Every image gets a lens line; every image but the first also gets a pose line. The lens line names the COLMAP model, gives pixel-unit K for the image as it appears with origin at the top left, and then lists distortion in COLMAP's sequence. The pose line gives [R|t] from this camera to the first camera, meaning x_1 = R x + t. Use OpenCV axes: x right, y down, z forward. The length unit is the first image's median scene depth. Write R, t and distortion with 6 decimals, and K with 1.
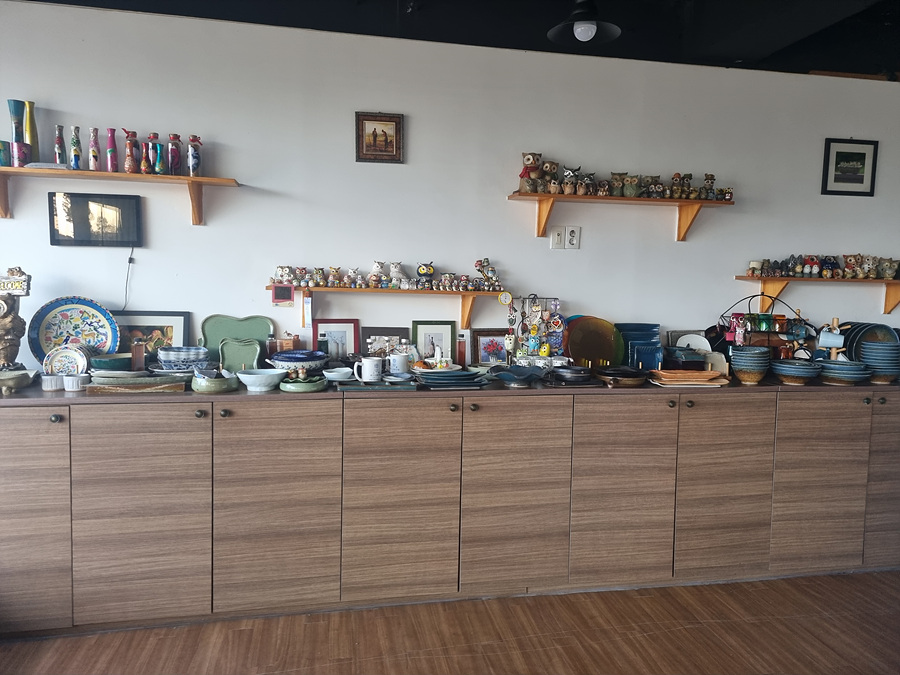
lens RADIAL K [[671.8, 0, 445.9], [0, 671.8, 336.2], [0, 0, 1]] dist [0.021200, -0.008891]
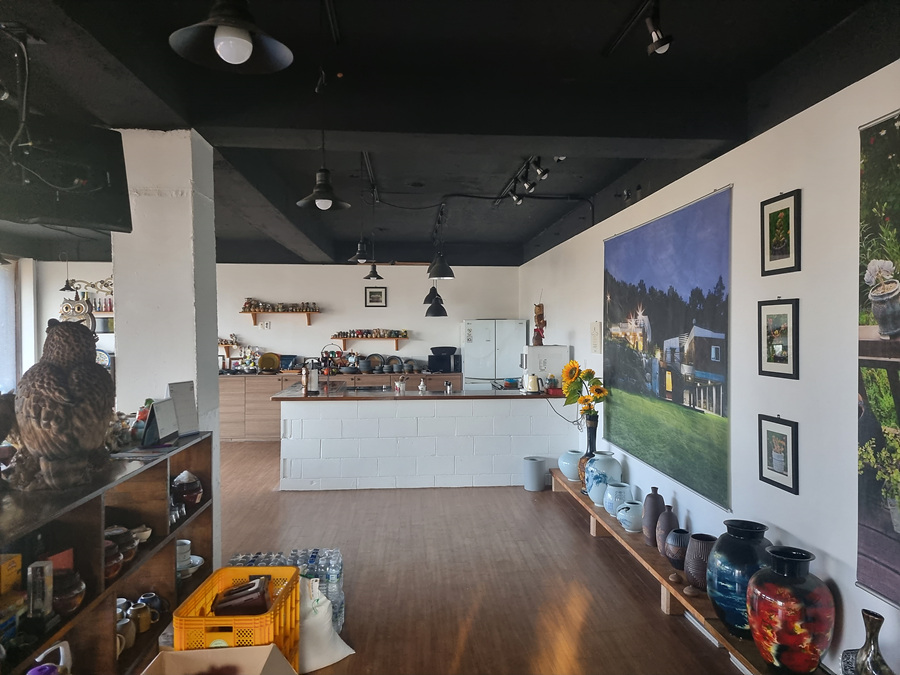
lens RADIAL K [[671.8, 0, 451.7], [0, 671.8, 334.3], [0, 0, 1]] dist [0.021200, -0.008891]
pose [[0.993569, -0.018360, -0.111726, 1.278100], [0.009367, 0.996711, -0.080496, 0.127619], [0.112837, 0.078932, 0.990473, -1.727350]]
